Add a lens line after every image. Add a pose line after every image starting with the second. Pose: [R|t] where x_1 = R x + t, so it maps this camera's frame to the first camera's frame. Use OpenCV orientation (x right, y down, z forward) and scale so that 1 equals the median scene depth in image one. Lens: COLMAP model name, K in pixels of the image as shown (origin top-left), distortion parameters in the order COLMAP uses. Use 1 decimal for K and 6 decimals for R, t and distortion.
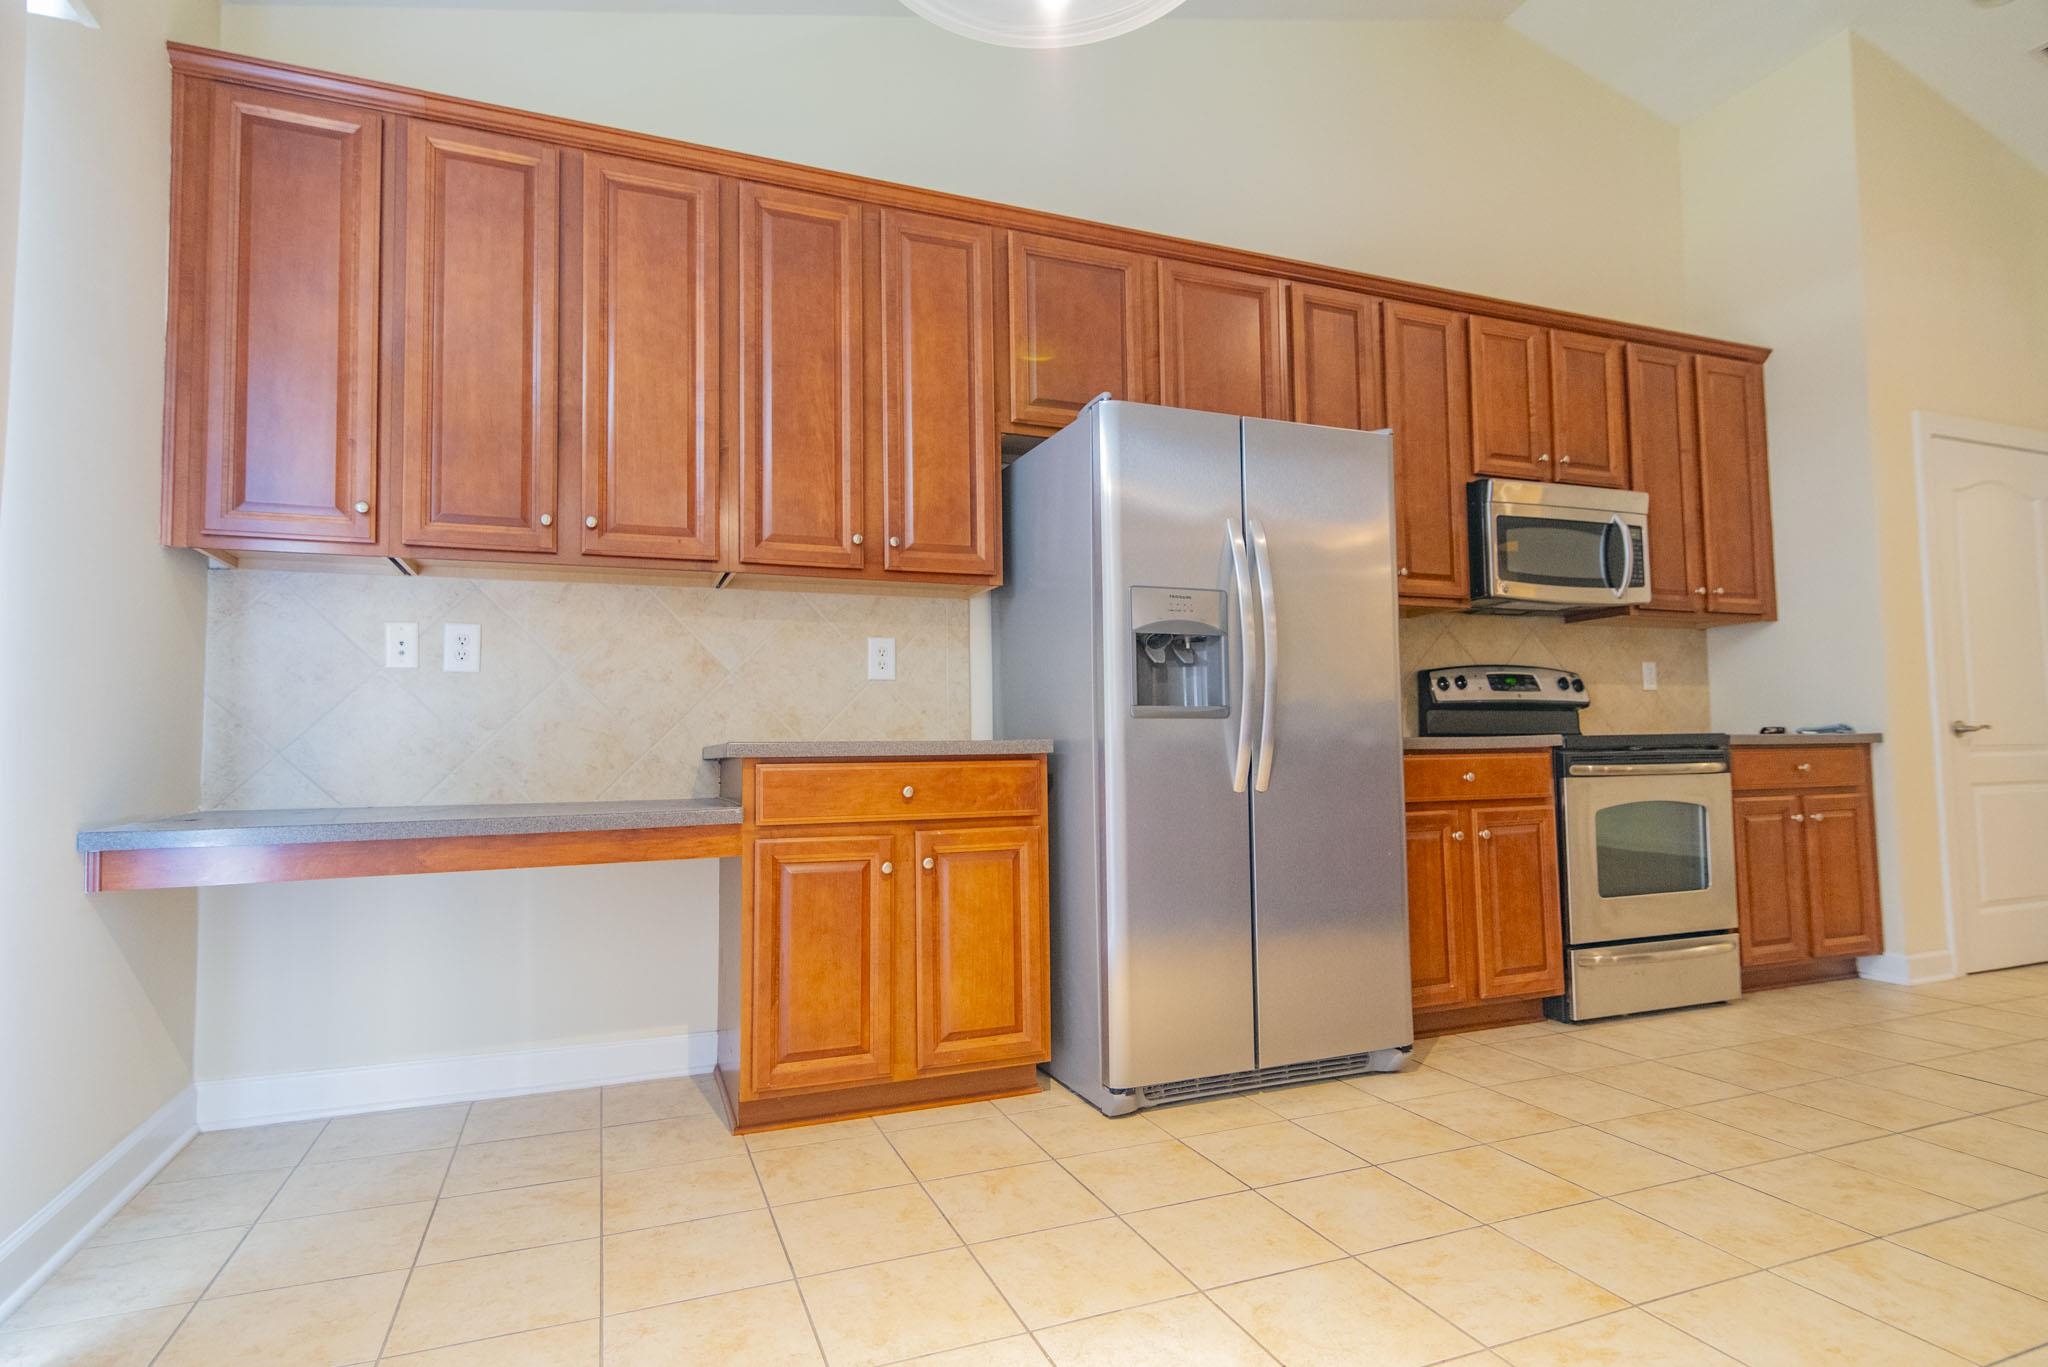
lens RADIAL K [[1057.9, 0, 1020.4], [0, 1057.9, 691.6], [0, 0, 1]] dist [0.007433, 0.000245]
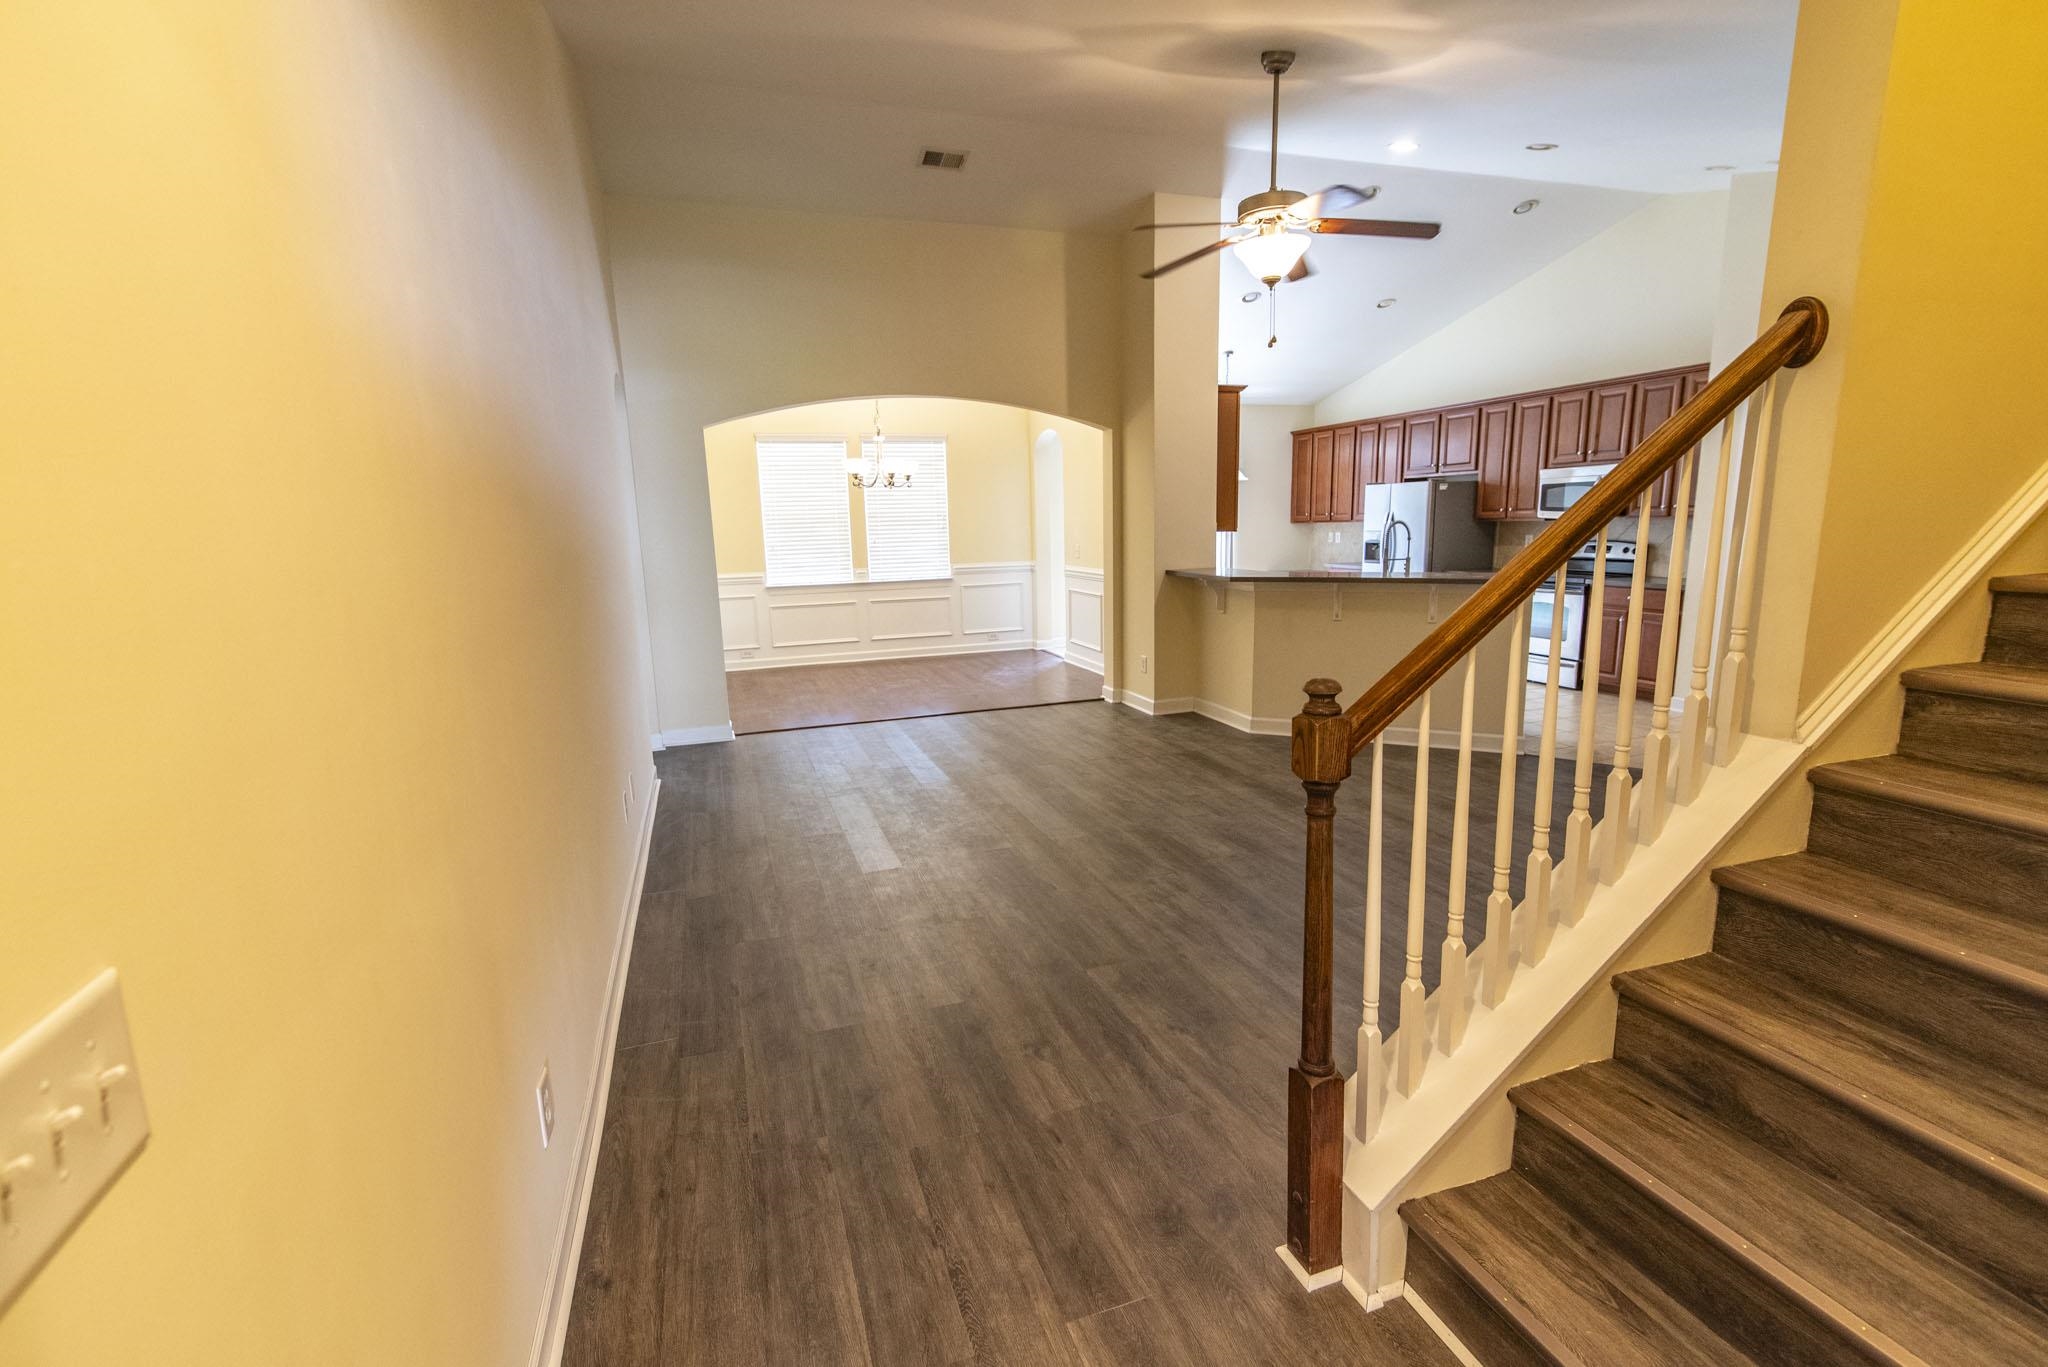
lens RADIAL K [[917.7, 0, 1026.3], [0, 917.7, 687.0], [0, 0, 1]] dist [0.014980, -0.000694]
pose [[-0.050318, 0.195596, -0.979393, 2.566726], [0.075536, 0.978572, 0.191552, -0.193989], [0.995873, -0.064341, -0.064014, -0.101101]]
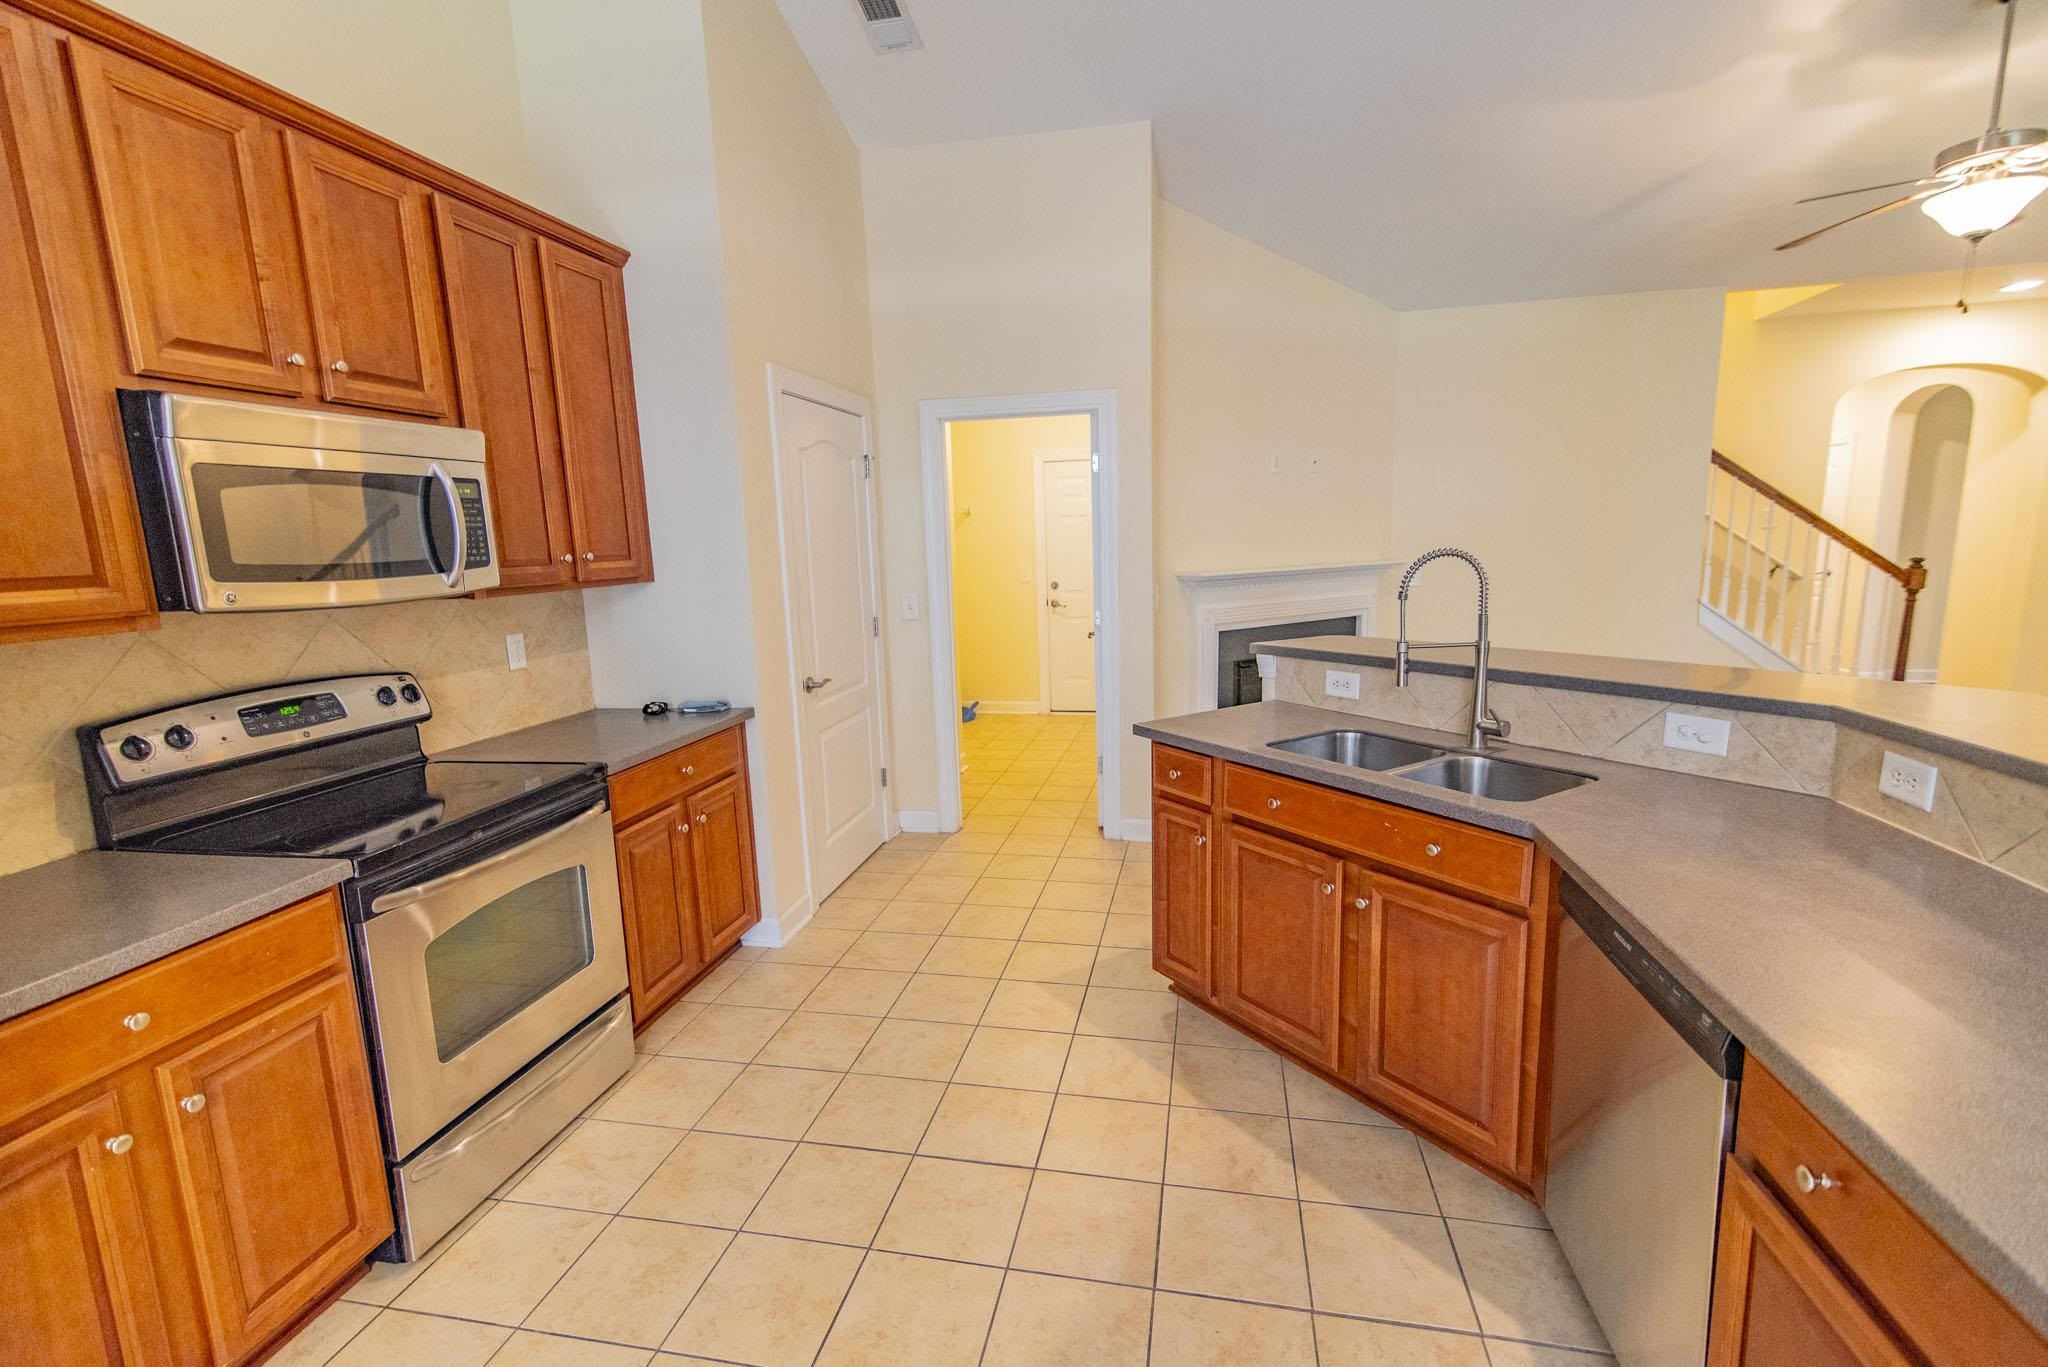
lens RADIAL K [[922.9, 0, 1030.3], [0, 922.9, 690.3], [0, 0, 1]] dist [0.013944, -0.000584]
pose [[0.546574, -0.142841, 0.825138, 0.253705], [-0.025794, 0.982006, 0.187082, -0.143173], [-0.837013, -0.123538, 0.533054, 0.339439]]
